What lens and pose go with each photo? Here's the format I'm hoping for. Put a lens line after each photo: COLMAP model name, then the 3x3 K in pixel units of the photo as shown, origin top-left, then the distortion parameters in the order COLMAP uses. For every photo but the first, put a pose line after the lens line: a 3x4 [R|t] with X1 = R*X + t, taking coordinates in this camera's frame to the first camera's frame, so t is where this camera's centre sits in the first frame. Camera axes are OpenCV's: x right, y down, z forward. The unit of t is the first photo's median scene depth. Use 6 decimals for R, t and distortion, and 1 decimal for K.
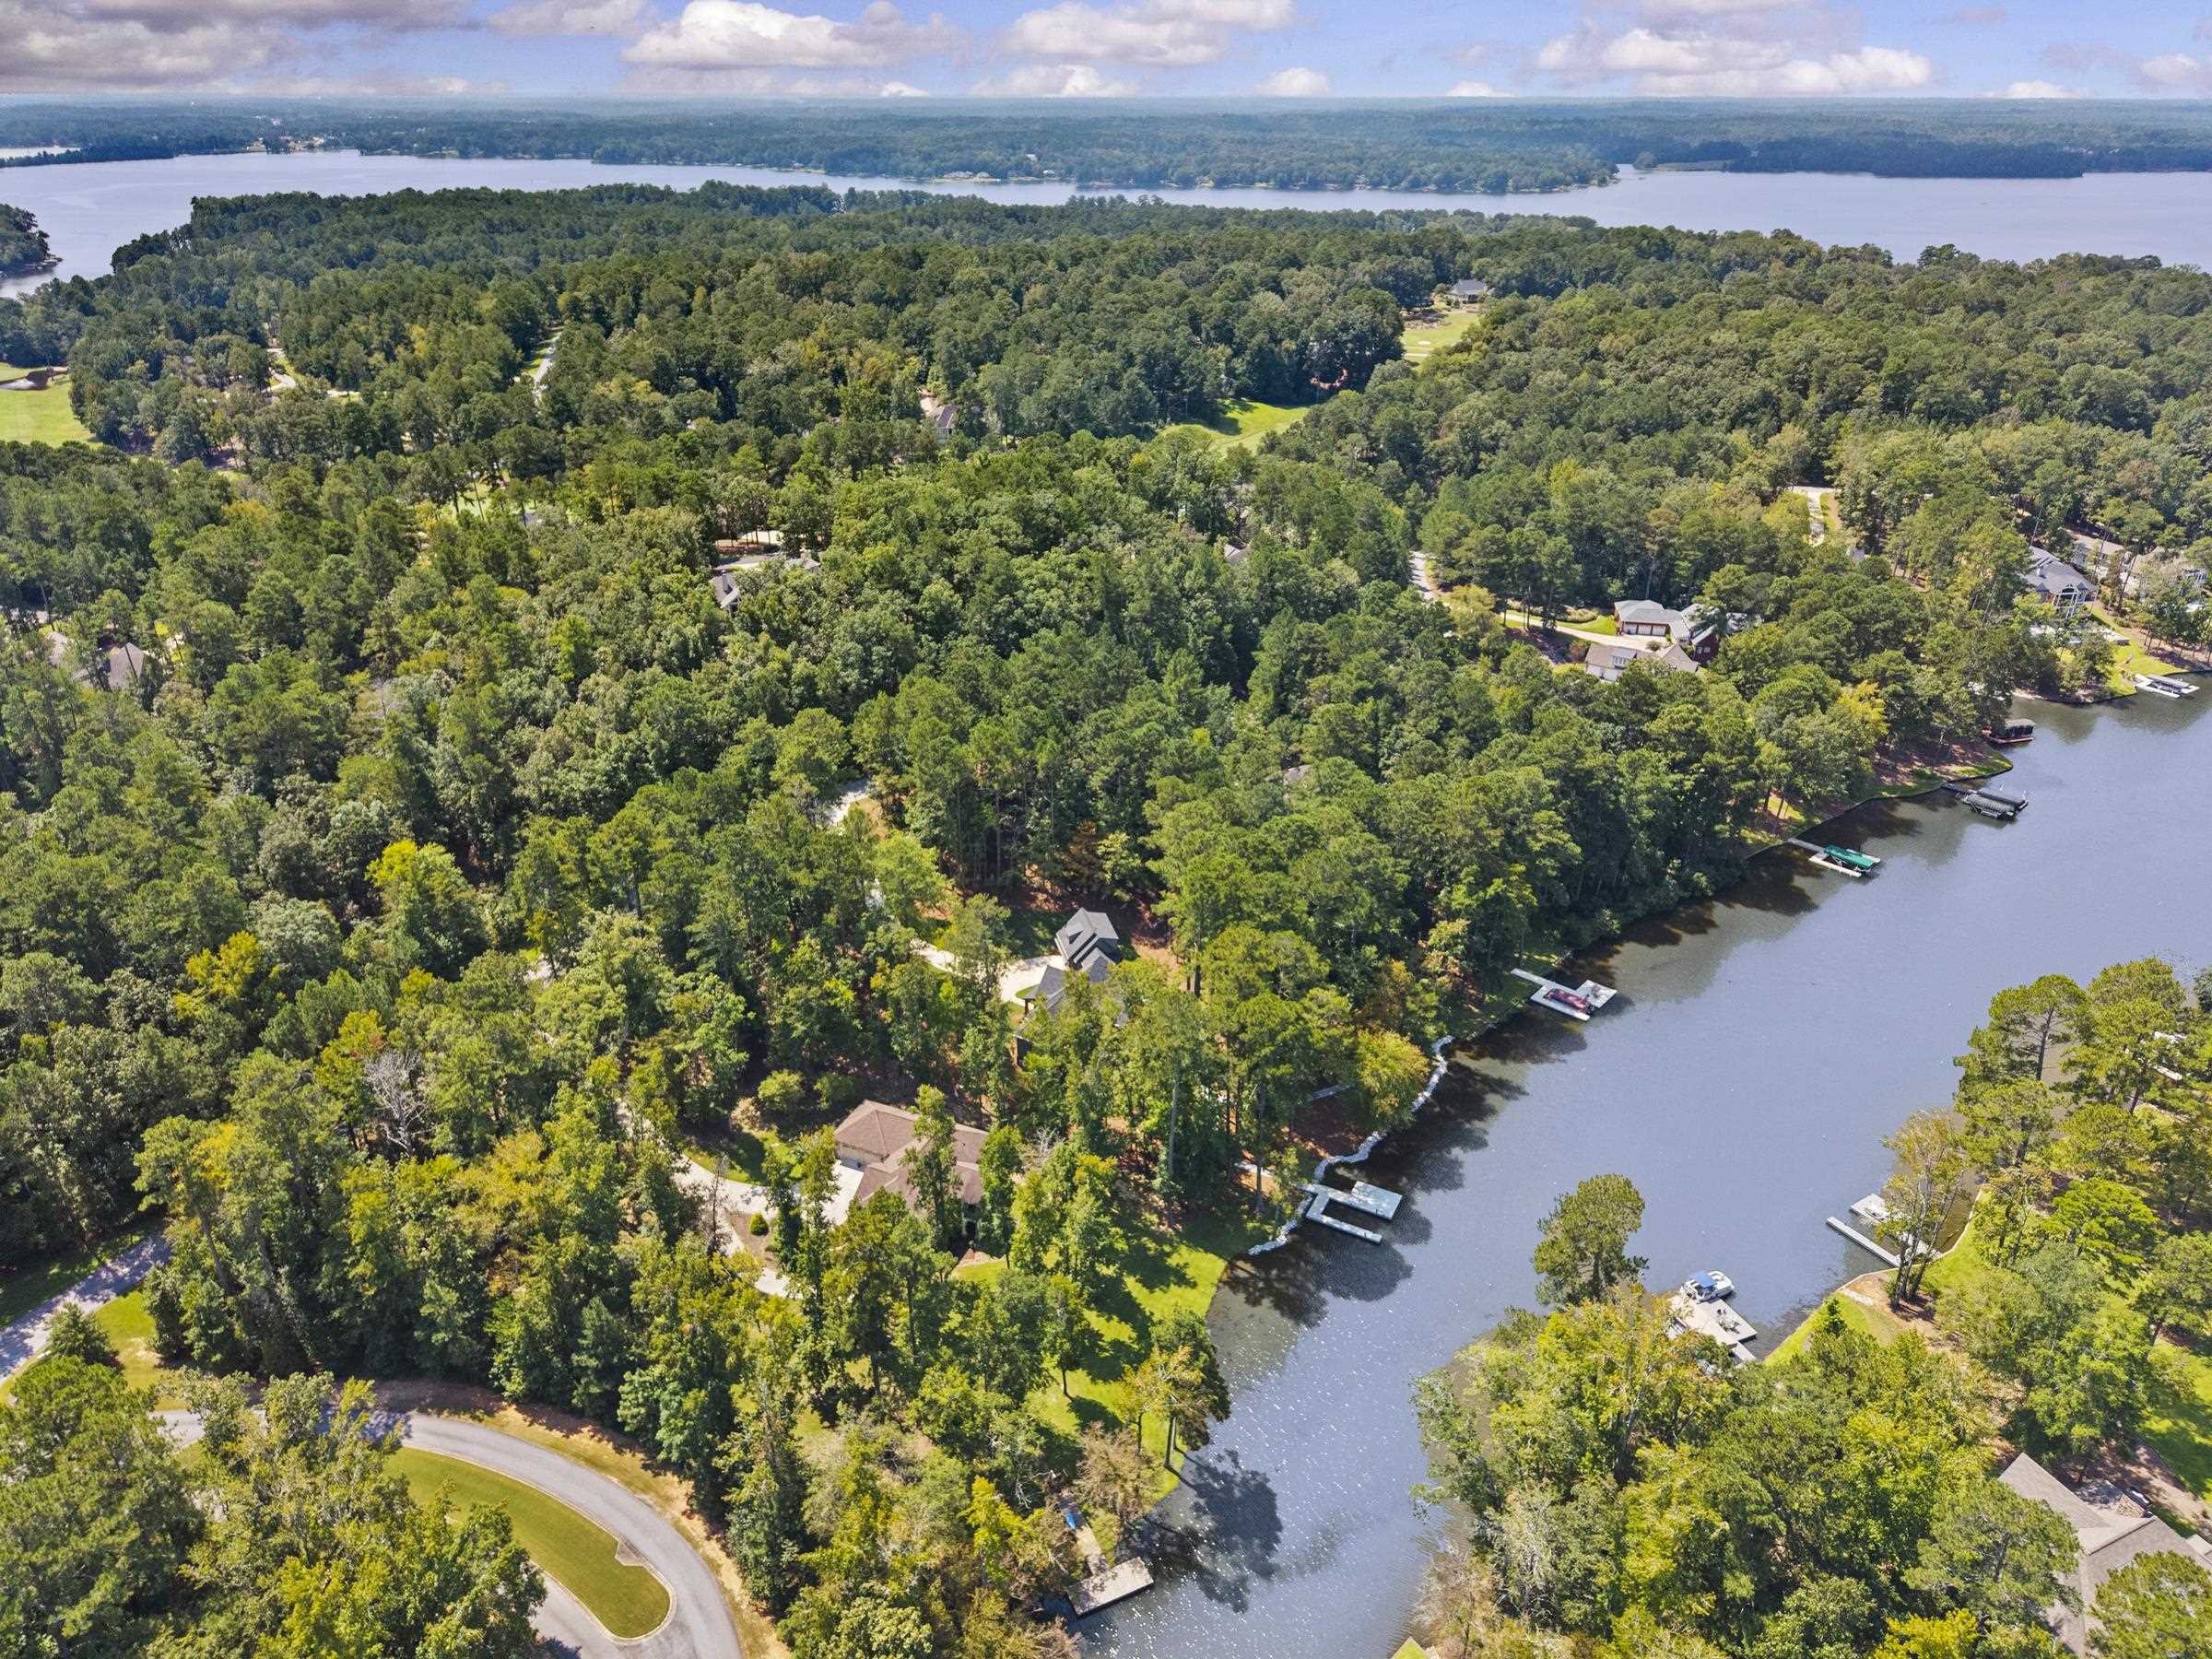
lens RADIAL K [[1511.9, 0, 1098.5], [0, 1511.9, 821.9], [0, 0, 1]] dist [0.029882, -0.033197]
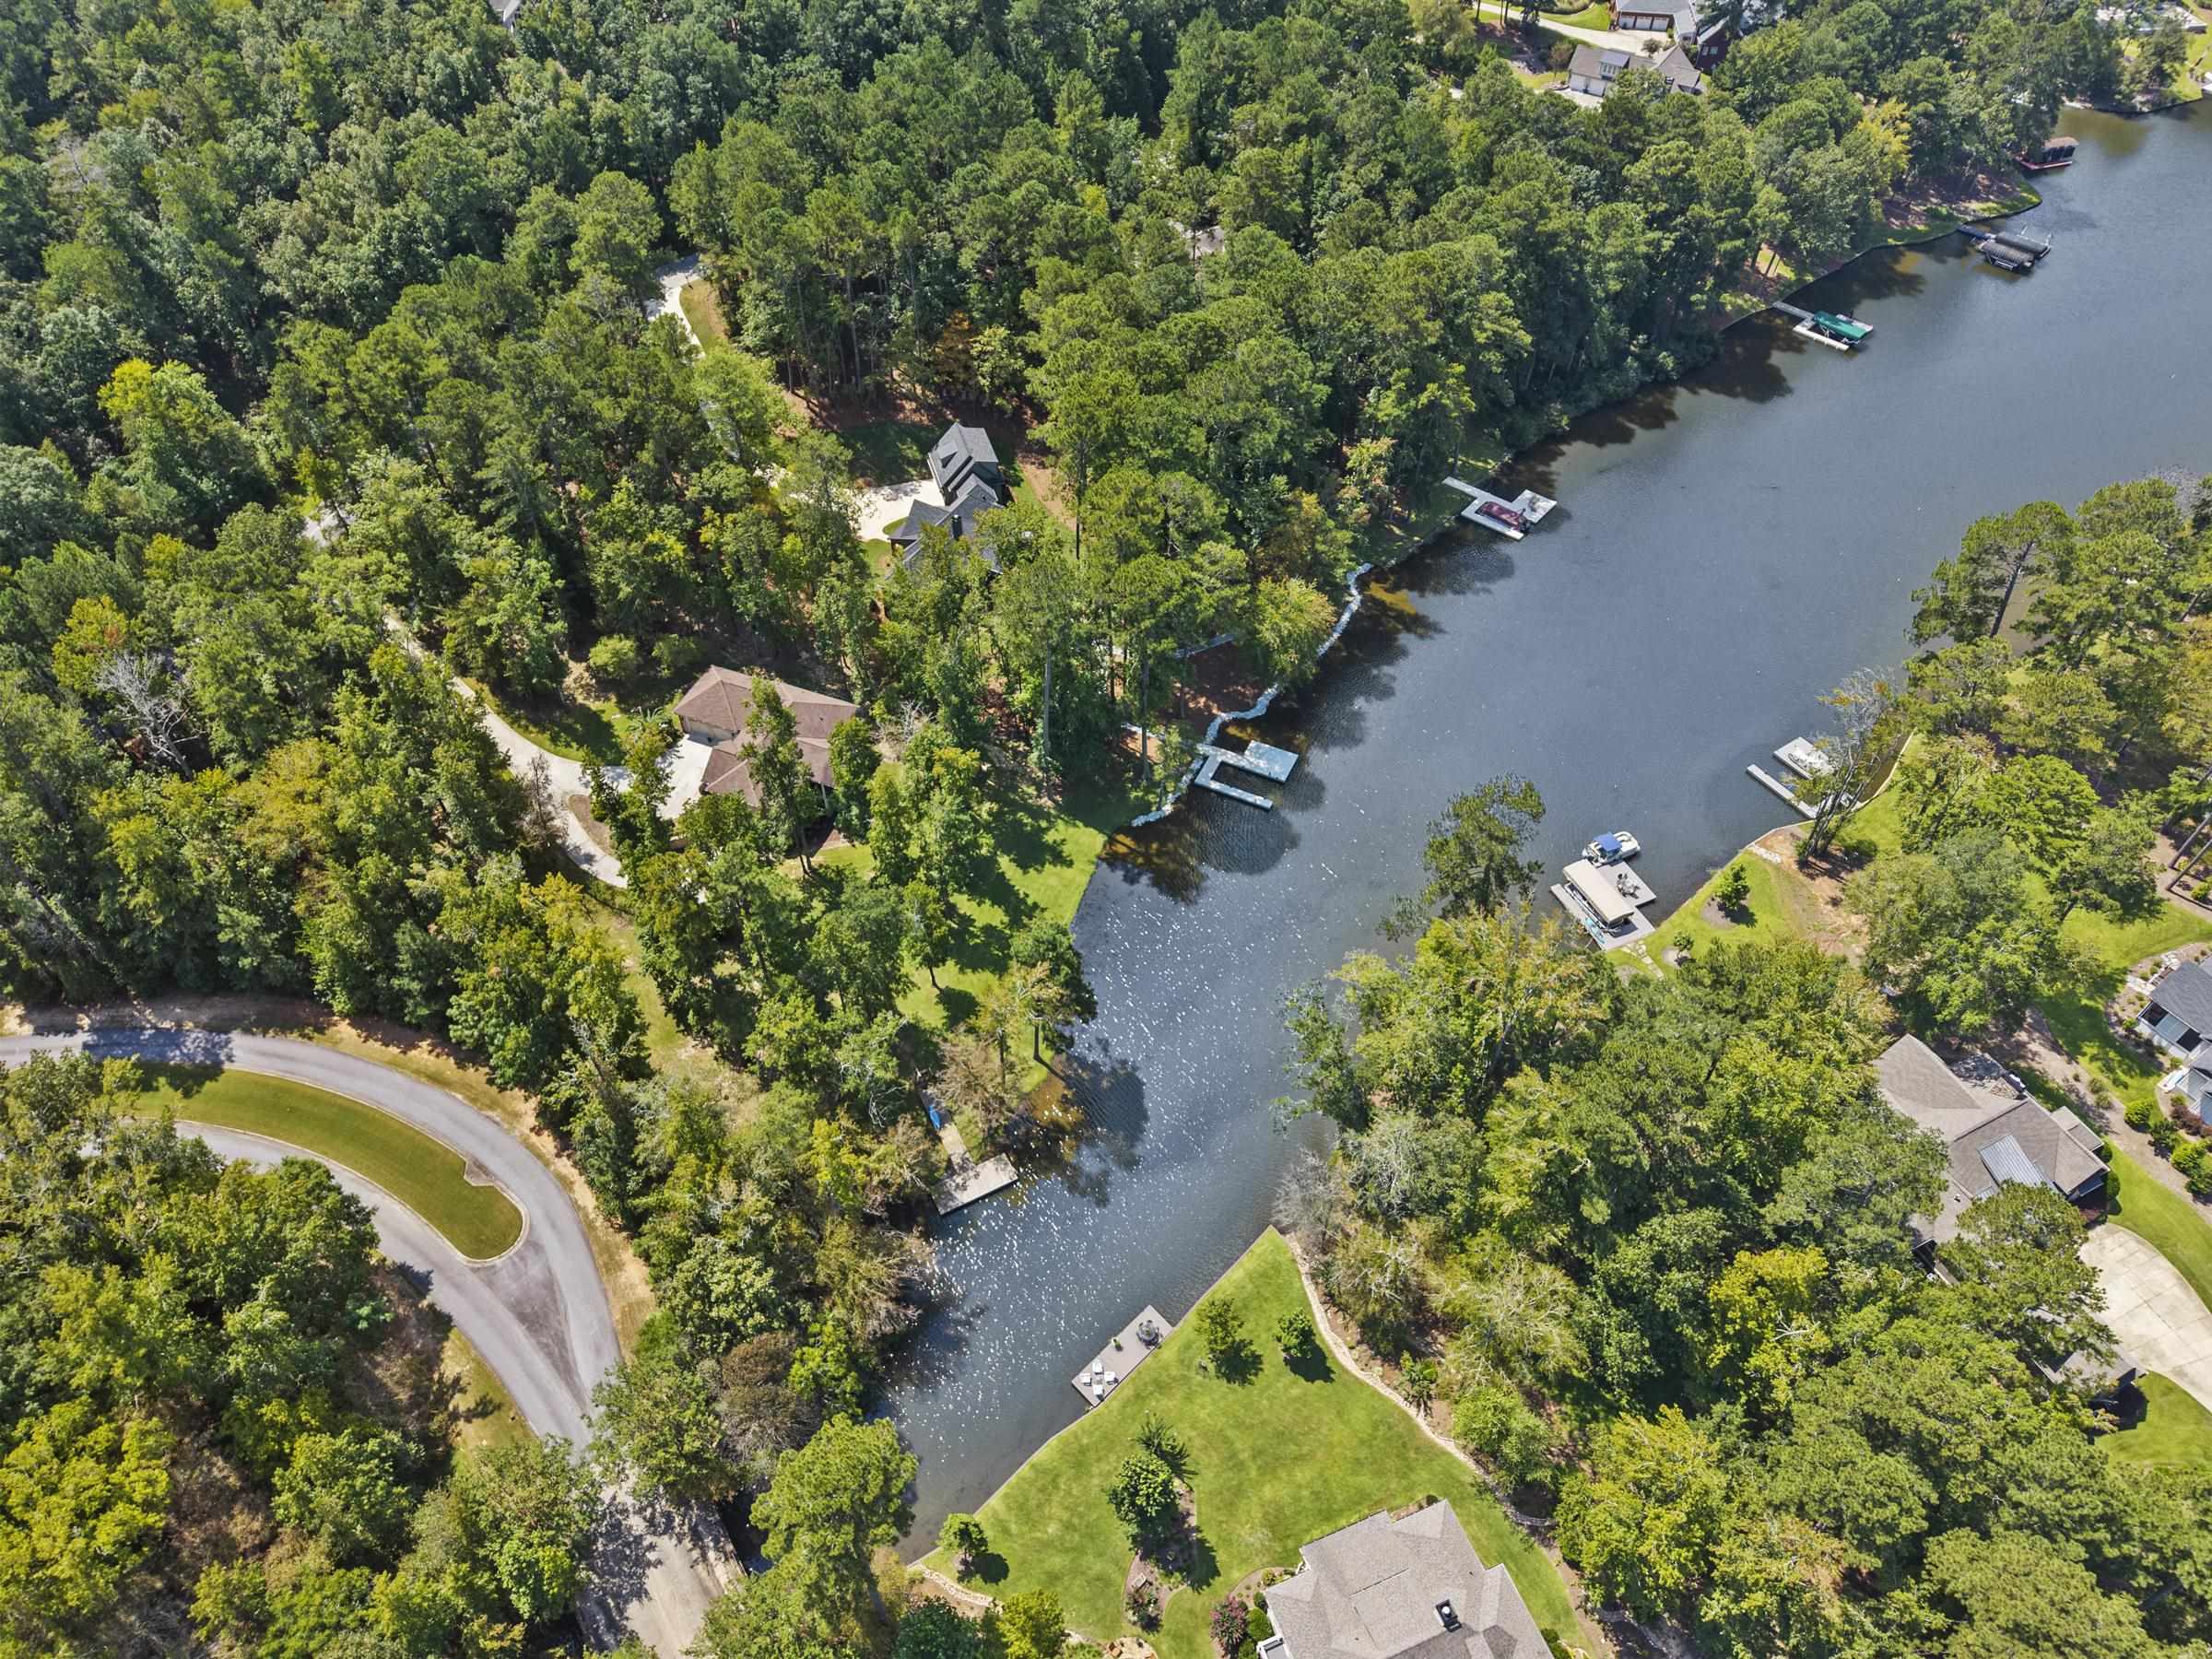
lens RADIAL K [[1496.4, 0, 1100.5], [0, 1496.4, 833.7], [0, 0, 1]] dist [0.029520, -0.032233]
pose [[0.999410, -0.026336, 0.022039, 0.054385], [0.015977, 0.924666, 0.380443, -0.058592], [-0.030398, -0.379867, 0.924542, 0.128676]]
